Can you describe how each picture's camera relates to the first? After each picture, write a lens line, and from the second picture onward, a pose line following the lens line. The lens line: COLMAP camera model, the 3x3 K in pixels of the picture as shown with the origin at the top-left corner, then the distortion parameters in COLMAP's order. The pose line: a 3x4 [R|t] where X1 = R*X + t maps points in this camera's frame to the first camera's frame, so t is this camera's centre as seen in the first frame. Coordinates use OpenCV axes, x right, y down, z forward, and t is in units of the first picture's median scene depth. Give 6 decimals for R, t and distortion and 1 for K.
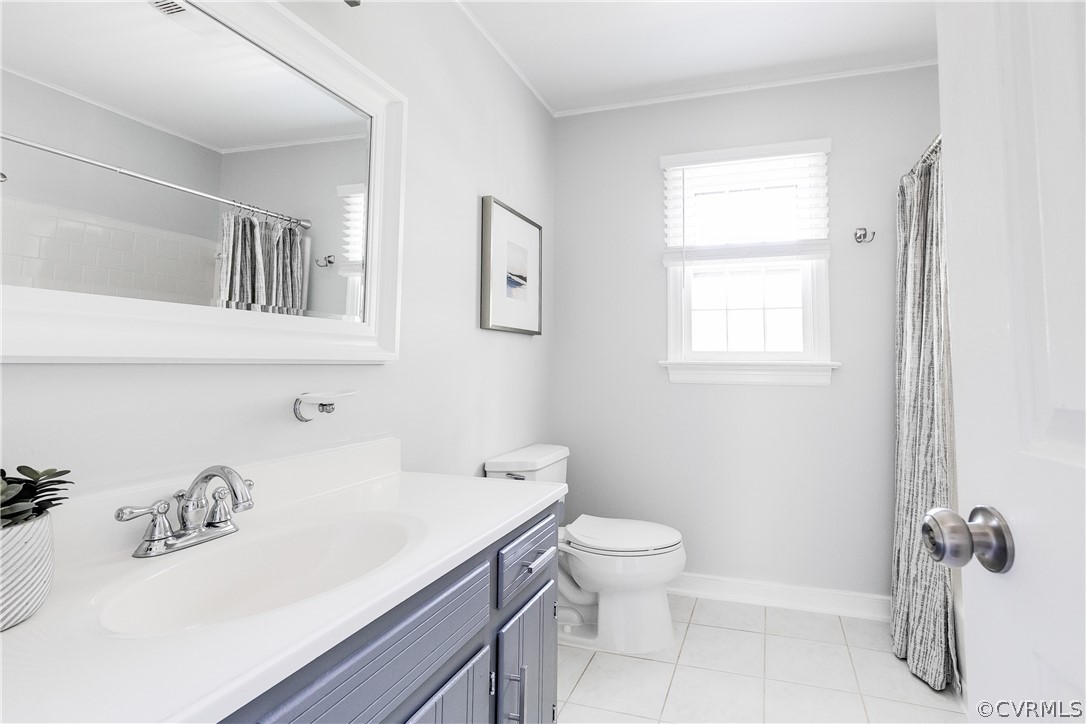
lens RADIAL K [[515.6, 0, 544.0], [0, 515.6, 323.1], [0, 0, 1]] dist [0.002144, 0.000043]
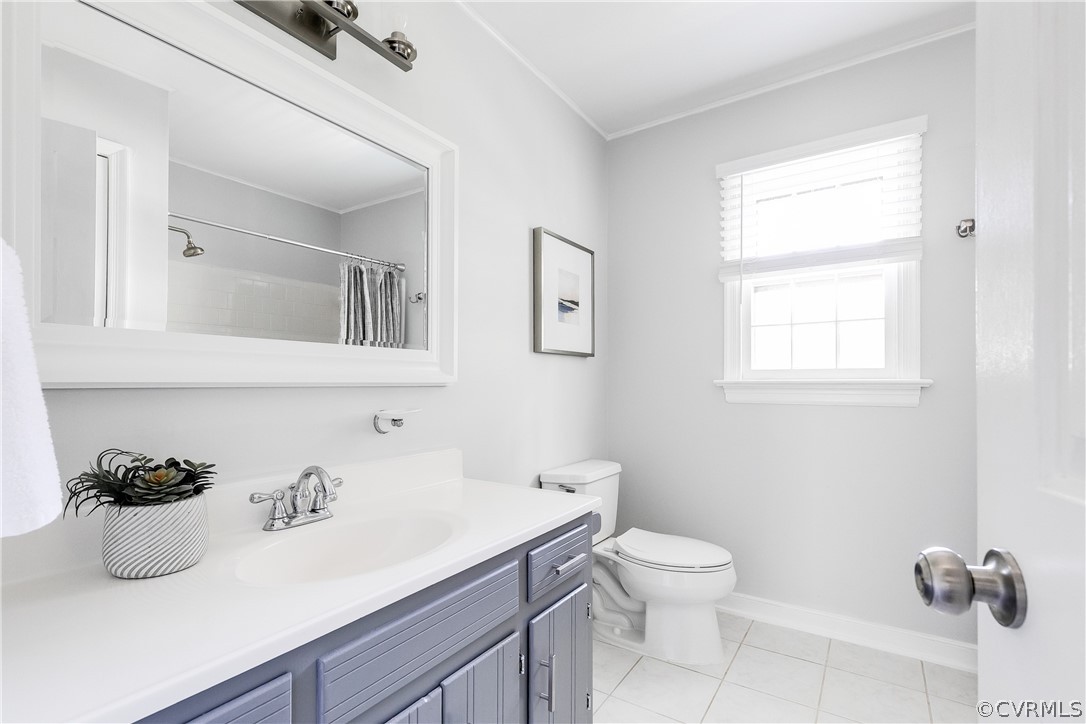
lens RADIAL K [[496.3, 0, 543.8], [0, 496.3, 375.5], [0, 0, 1]] dist [-0.001187, -0.000111]
pose [[0.951949, -0.013808, -0.305946, 0.216830], [0.033412, 0.997703, 0.058930, -0.001797], [0.304430, -0.066320, 0.950223, 0.010745]]
